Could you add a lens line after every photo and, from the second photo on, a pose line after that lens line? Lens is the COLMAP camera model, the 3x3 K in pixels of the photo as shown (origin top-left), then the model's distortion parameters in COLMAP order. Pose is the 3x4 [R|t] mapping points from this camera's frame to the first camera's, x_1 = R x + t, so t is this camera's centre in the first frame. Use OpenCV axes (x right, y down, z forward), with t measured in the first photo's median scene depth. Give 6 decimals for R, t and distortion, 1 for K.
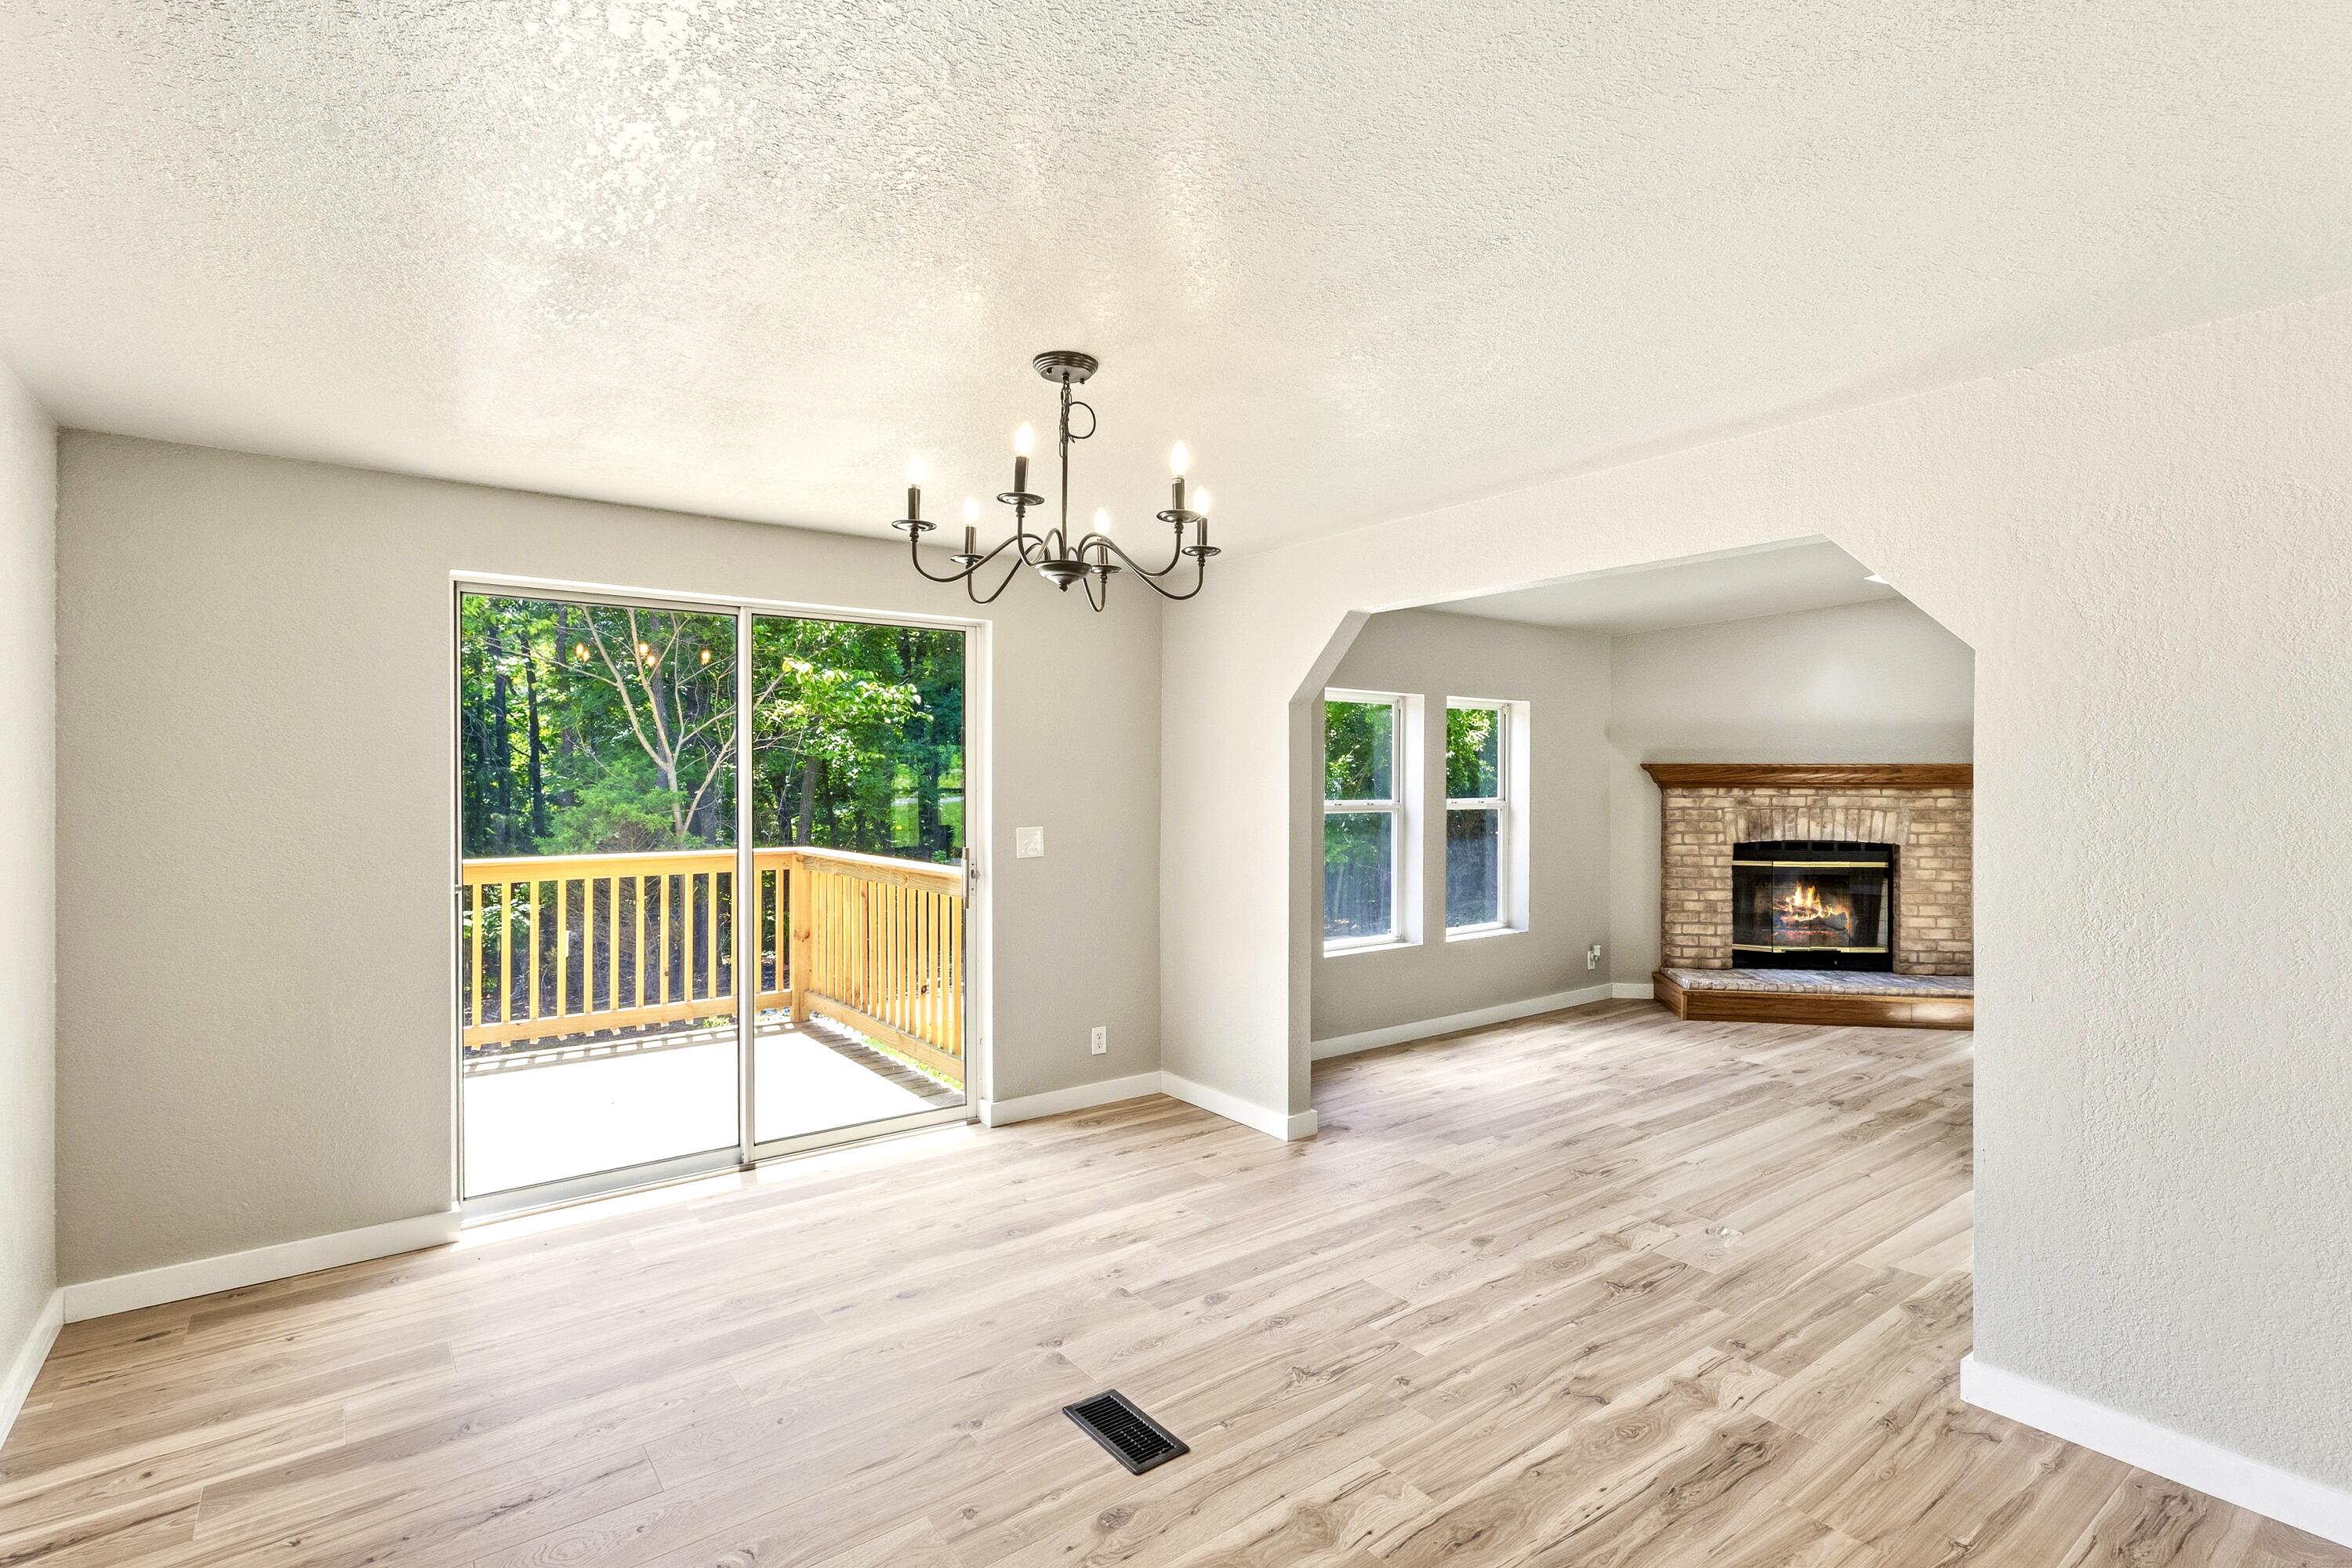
lens RADIAL K [[1112.6, 0, 1176.0], [0, 1112.6, 784.0], [0, 0, 1]] dist [0.003097, 0.000241]
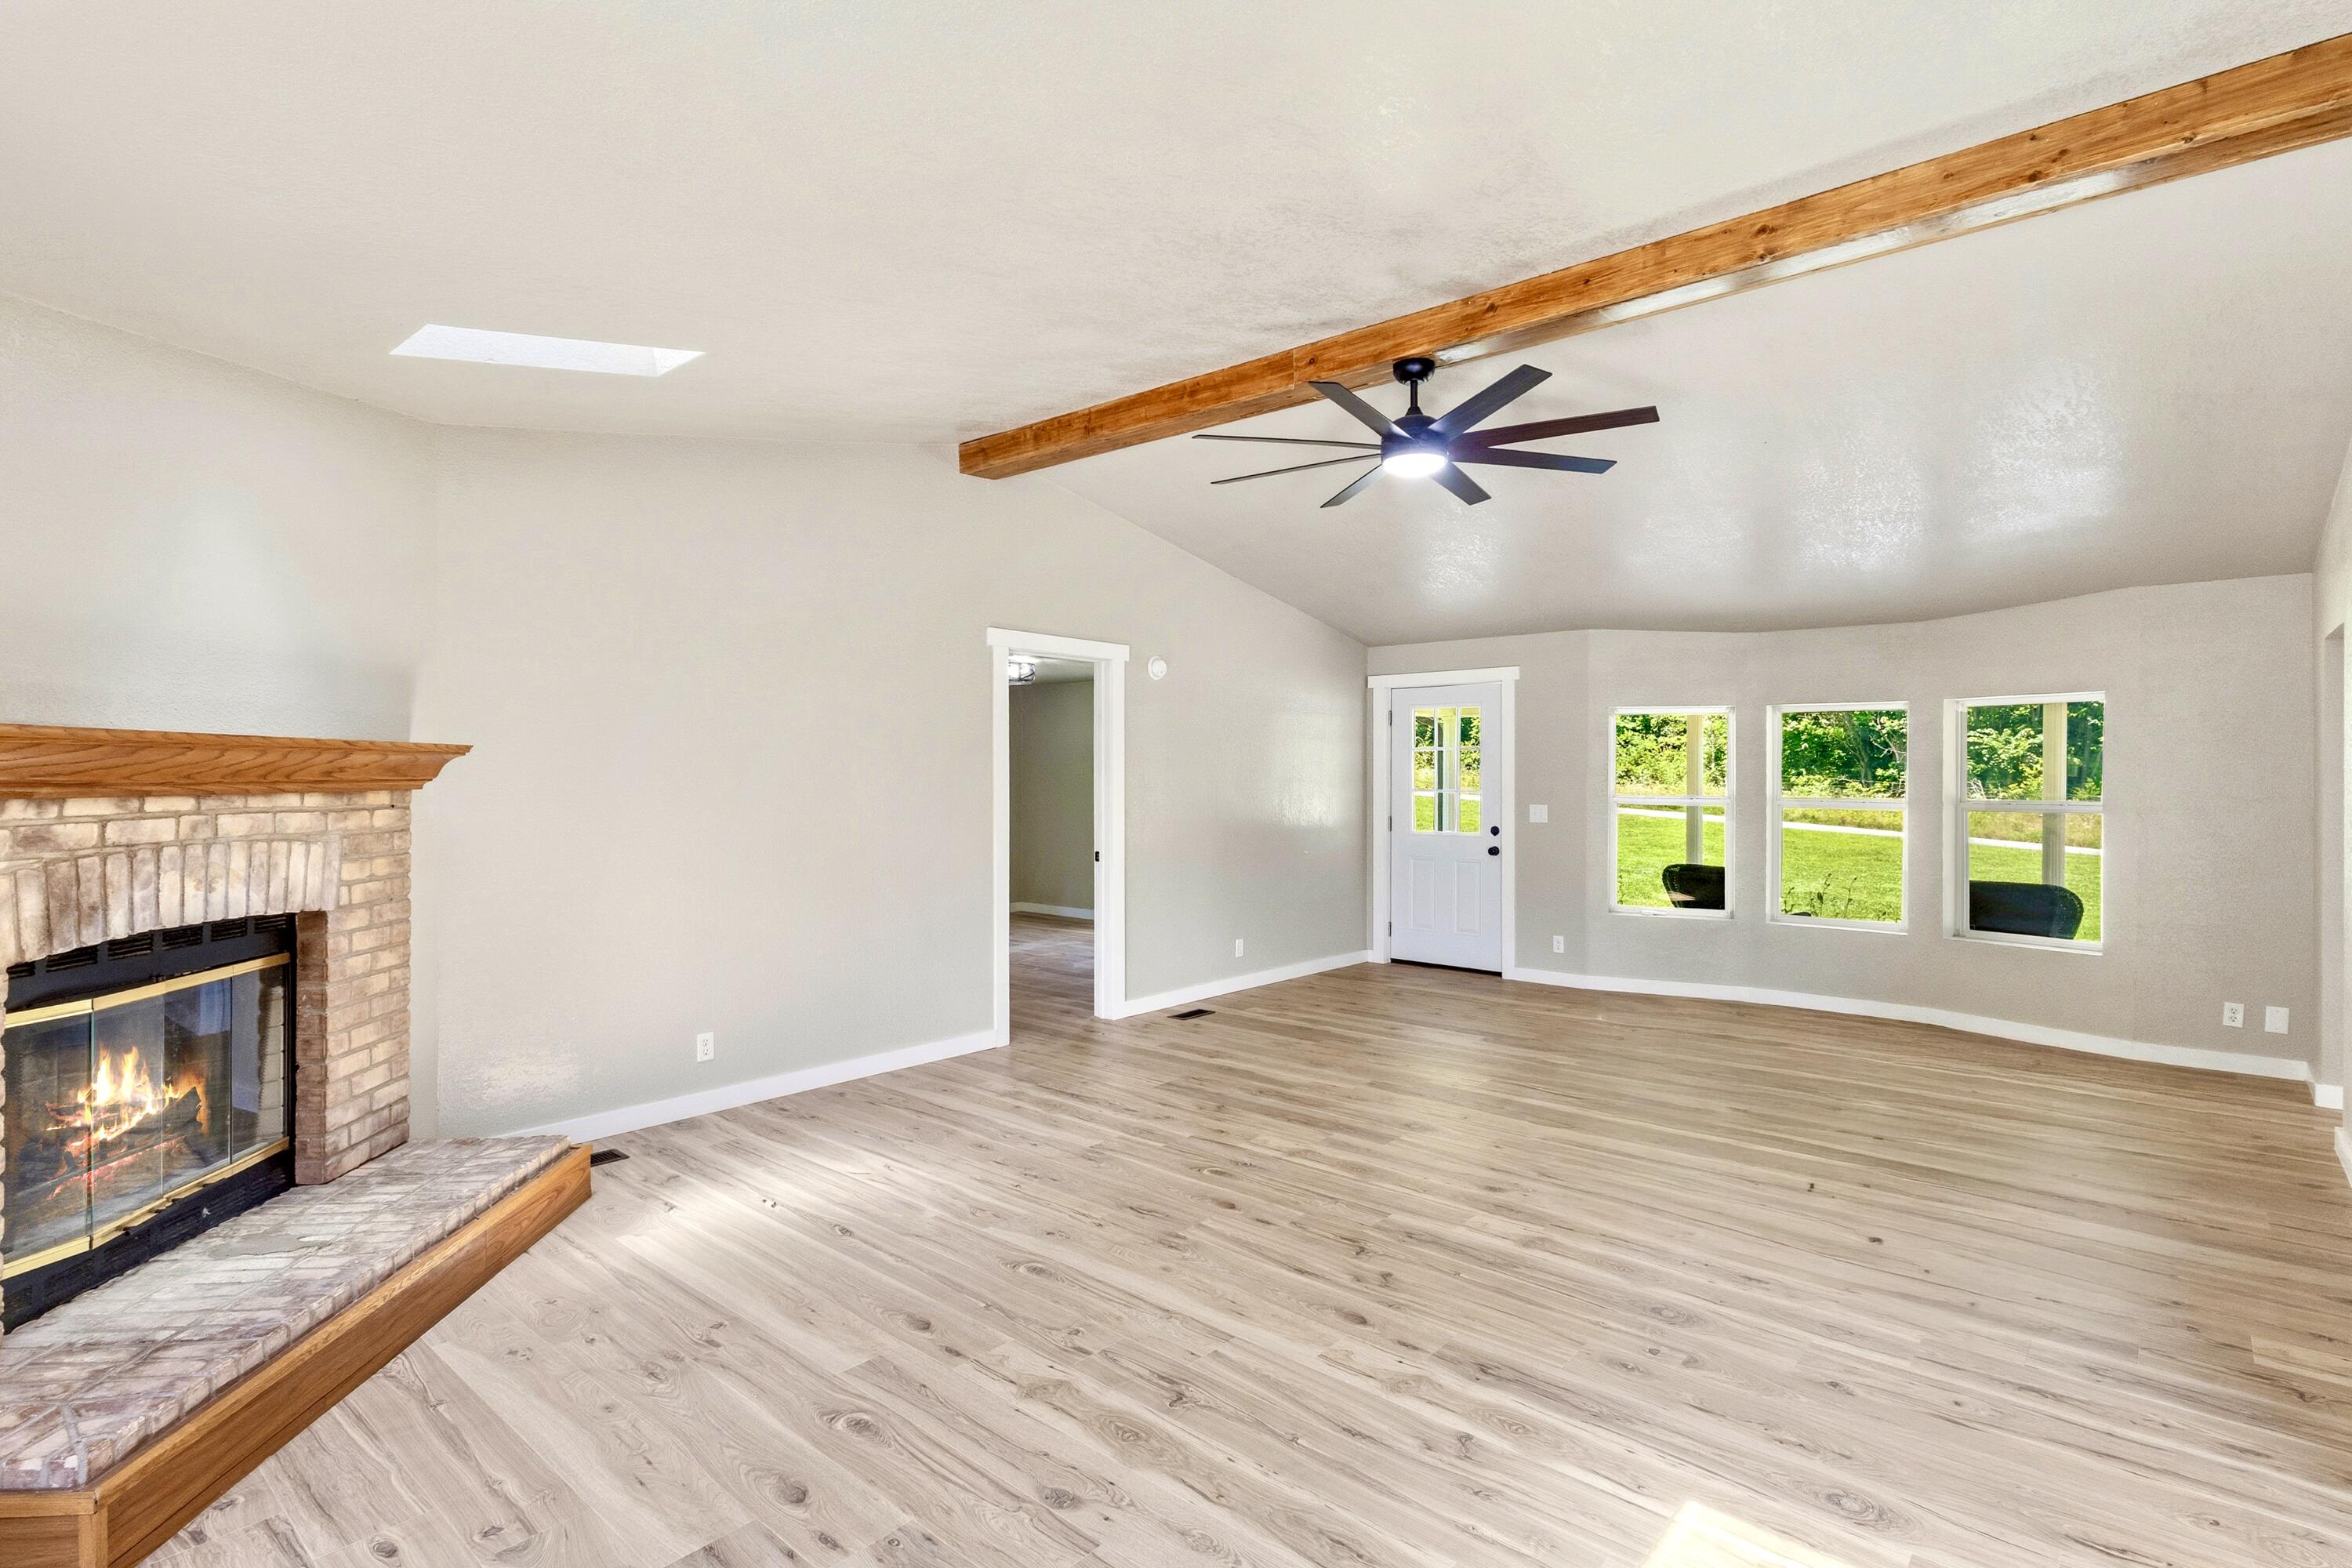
lens RADIAL K [[1133.9, 0, 1190.7], [0, 1133.9, 776.6], [0, 0, 1]] dist [0.002560, 0.000851]
pose [[-0.217315, -0.002727, 0.976098, 0.095513], [-0.002992, 0.999993, 0.002127, -0.004753], [-0.976097, -0.002459, -0.217322, 0.740409]]
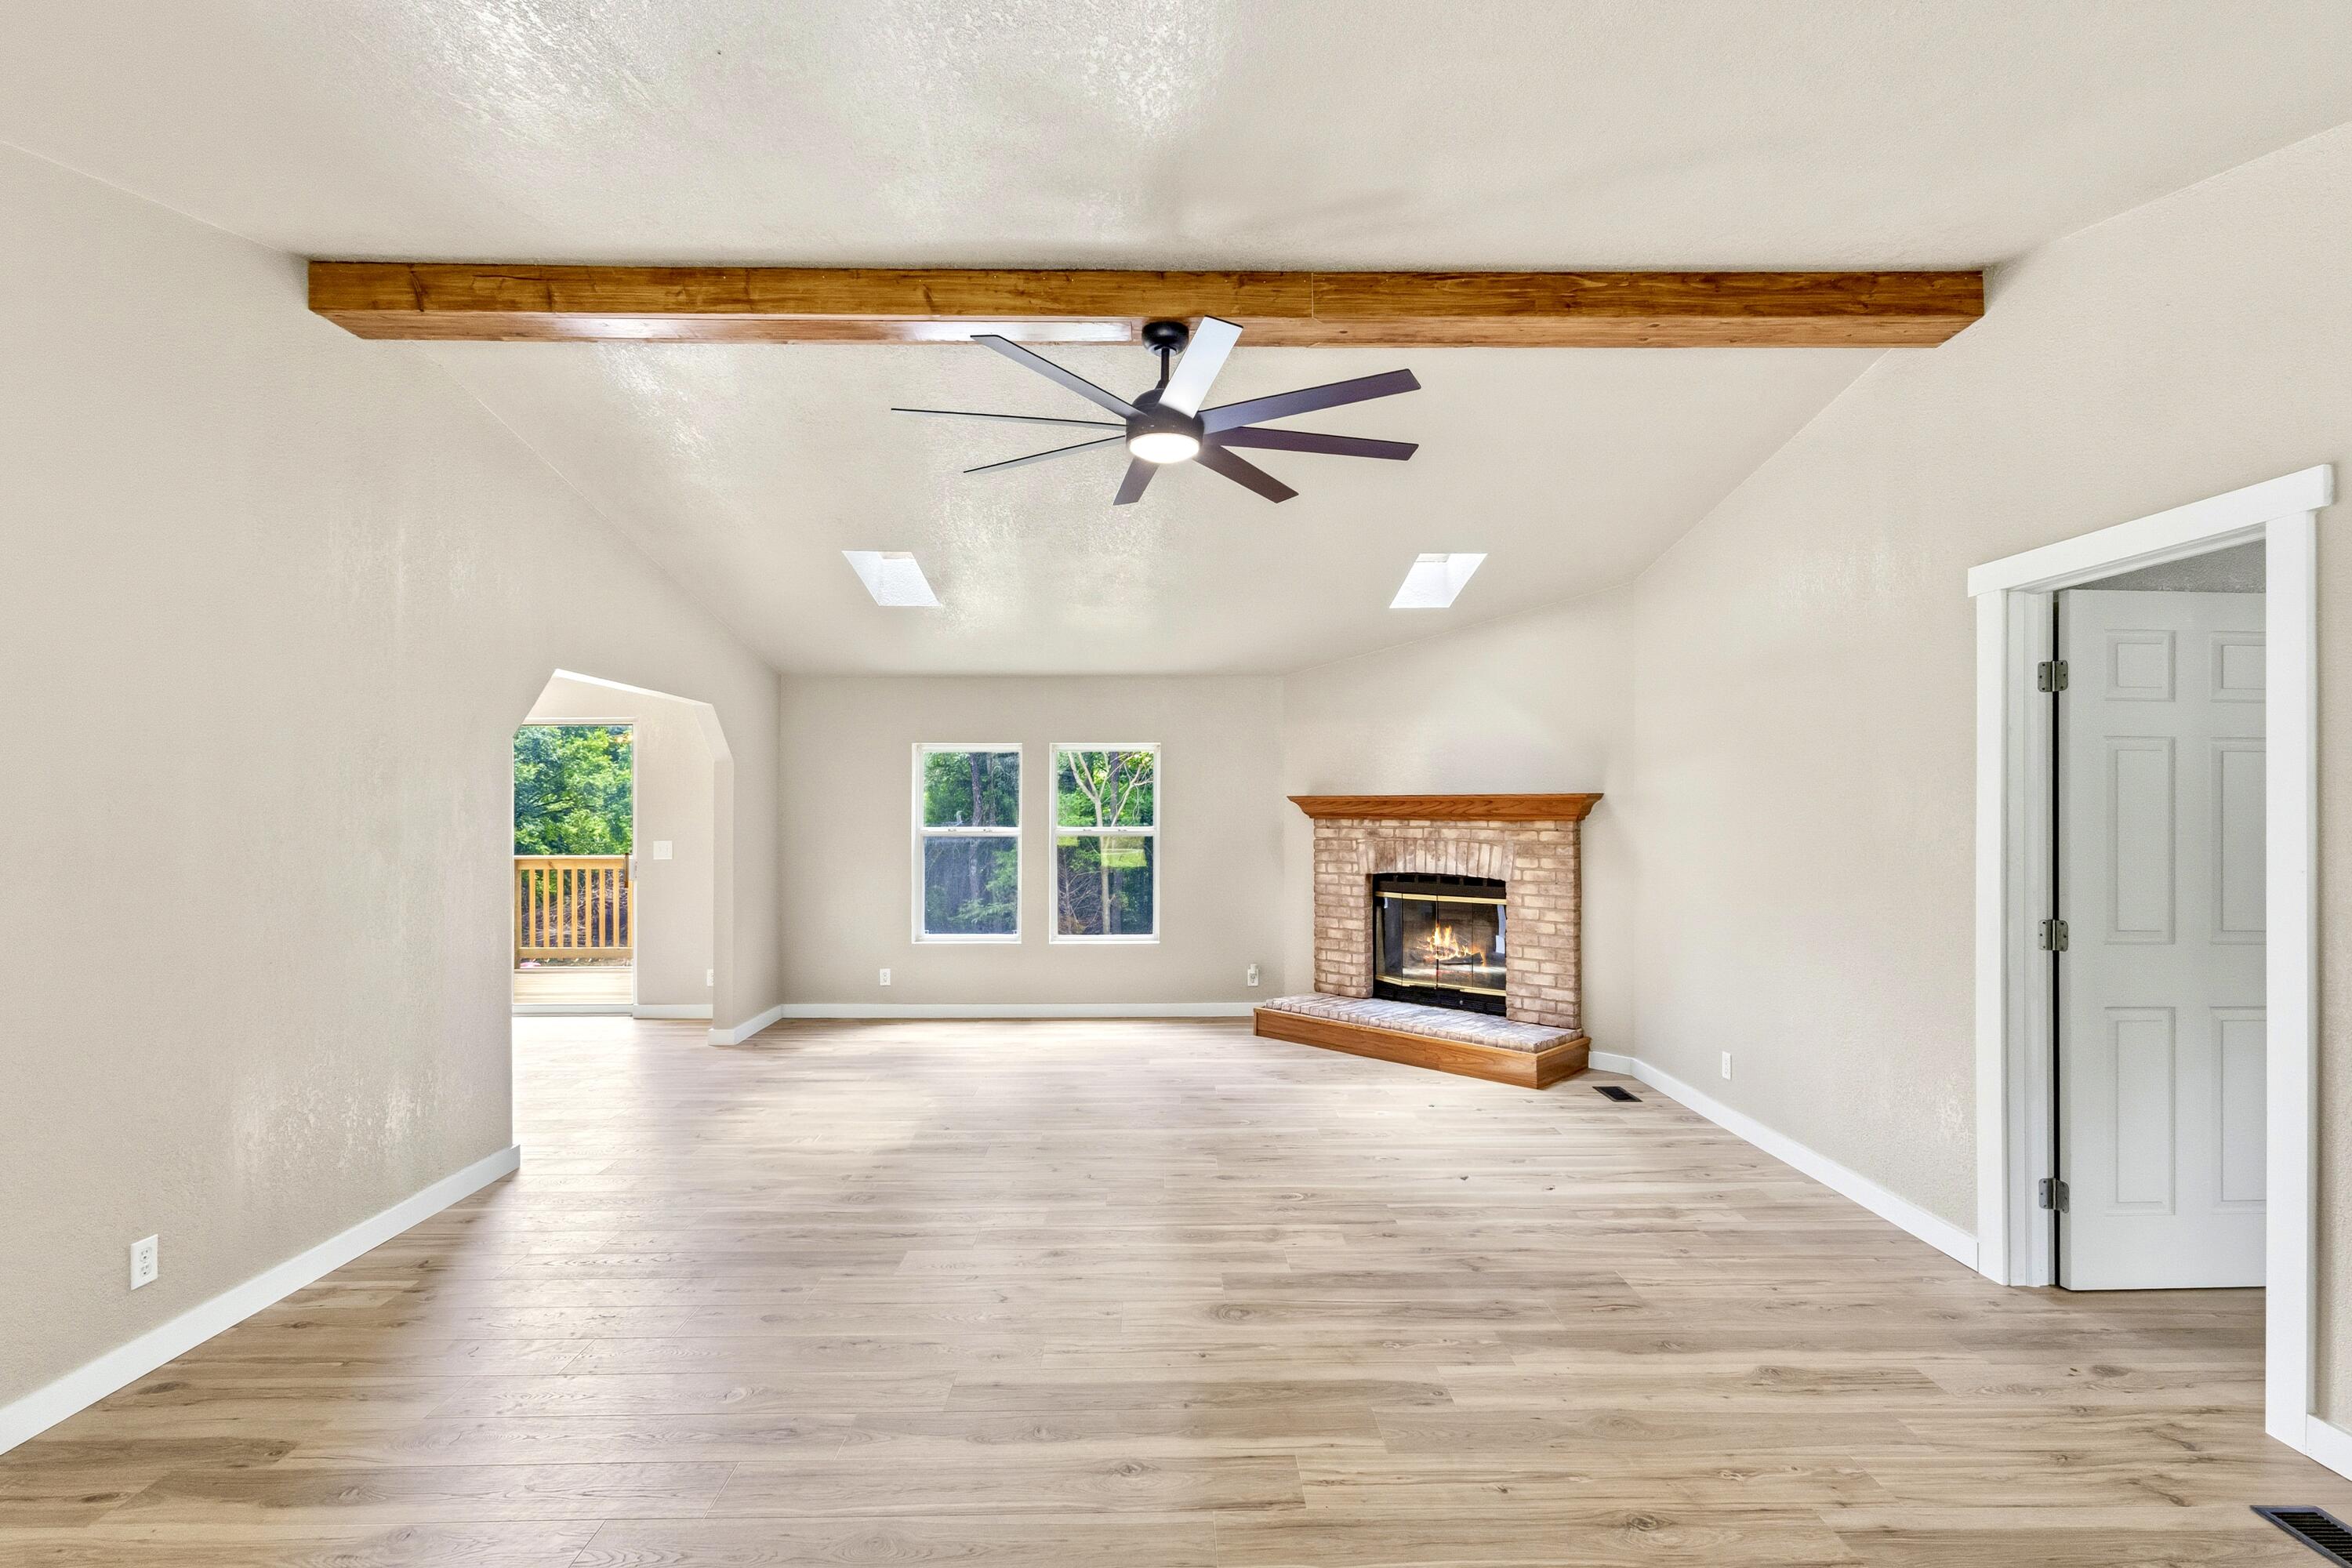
lens RADIAL K [[1113.6, 0, 1164.4], [0, 1113.6, 808.5], [0, 0, 1]] dist [0.006640, 0.000950]
pose [[0.804121, -0.002214, -0.594461, 0.968243], [0.001068, 0.999997, -0.002280, -0.004076], [0.594464, 0.001198, 0.804121, 0.079315]]
